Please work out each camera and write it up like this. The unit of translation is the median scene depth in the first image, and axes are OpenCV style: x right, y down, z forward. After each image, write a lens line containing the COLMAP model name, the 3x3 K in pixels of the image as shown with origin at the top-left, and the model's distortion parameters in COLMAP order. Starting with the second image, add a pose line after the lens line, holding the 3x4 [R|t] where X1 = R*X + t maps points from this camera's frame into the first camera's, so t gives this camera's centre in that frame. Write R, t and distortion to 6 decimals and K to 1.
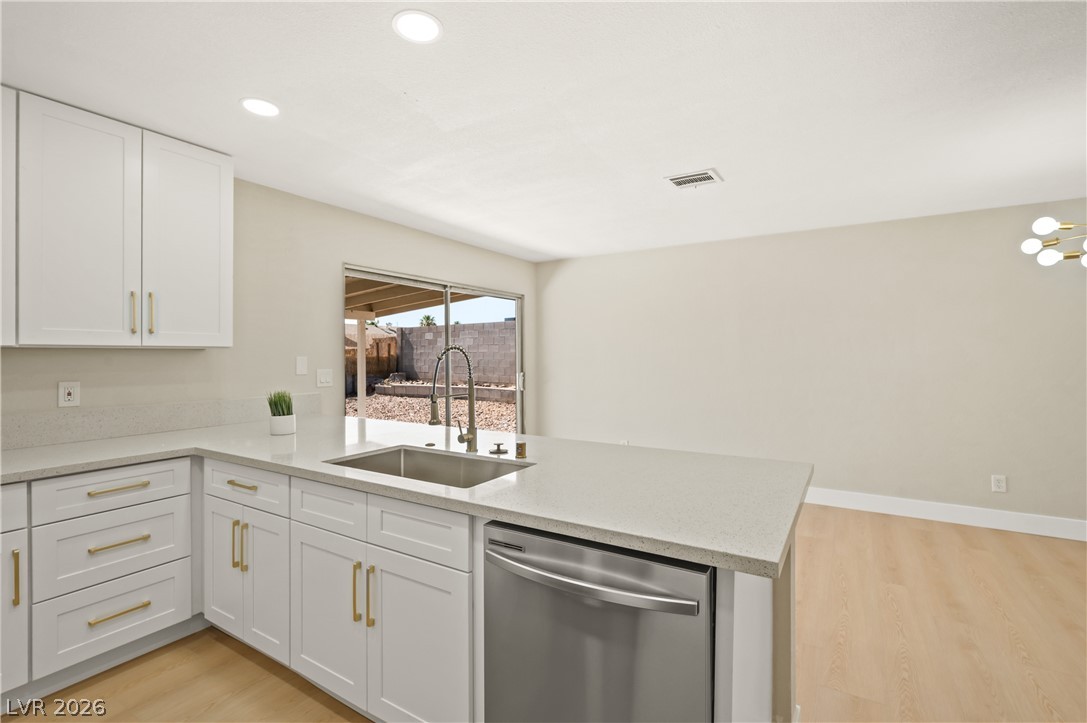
lens RADIAL K [[497.9, 0, 541.3], [0, 497.9, 353.7], [0, 0, 1]] dist [-0.002442, -0.000252]
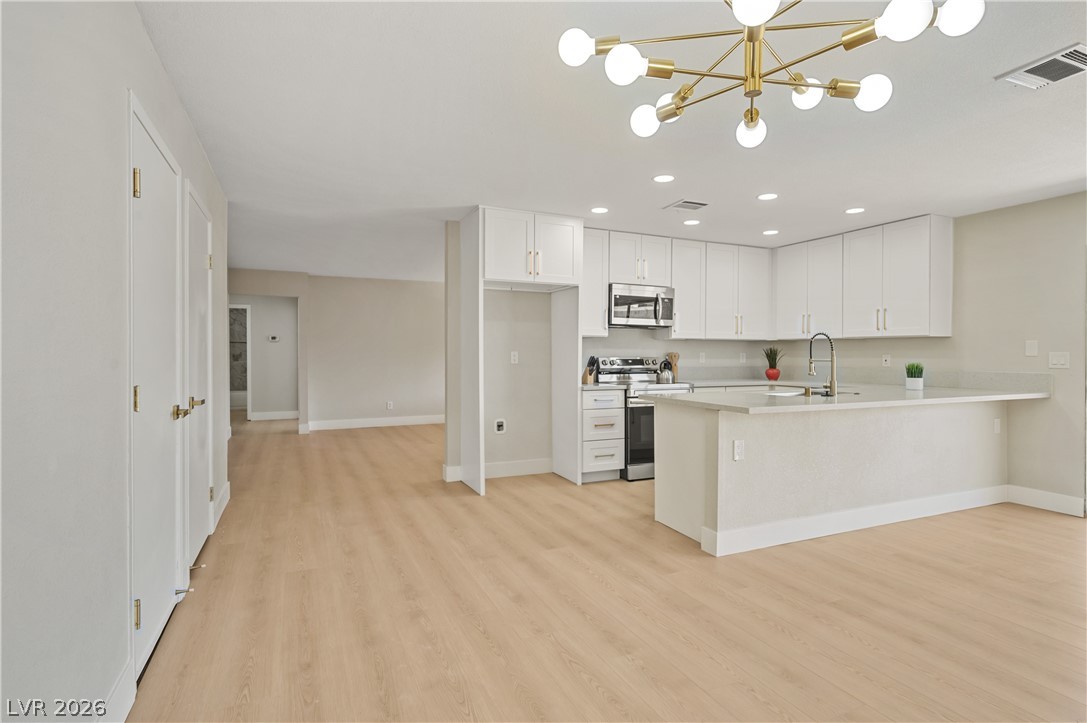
lens RADIAL K [[541.0, 0, 543.5], [0, 541.0, 361.5], [0, 0, 1]] dist [-0.000616, -0.000254]
pose [[-0.556776, 0.013818, -0.830548, 1.146663], [0.001432, 0.999876, 0.015676, 0.032444], [0.830662, 0.007538, -0.556726, 0.726569]]
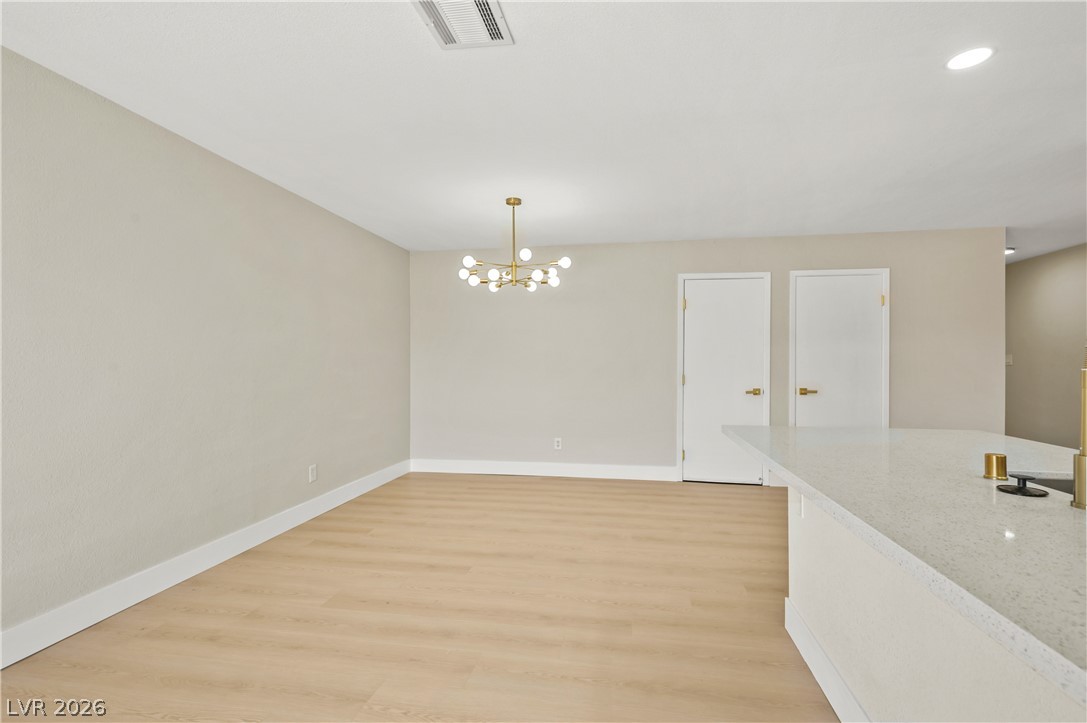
lens RADIAL K [[501.8, 0, 543.5], [0, 501.8, 361.5], [0, 0, 1]] dist [-0.001655, -0.000157]
pose [[-0.373018, 0.003573, 0.927817, -0.231696], [-0.002538, 0.999985, -0.004871, 0.036143], [-0.927821, -0.004172, -0.373003, 0.990566]]
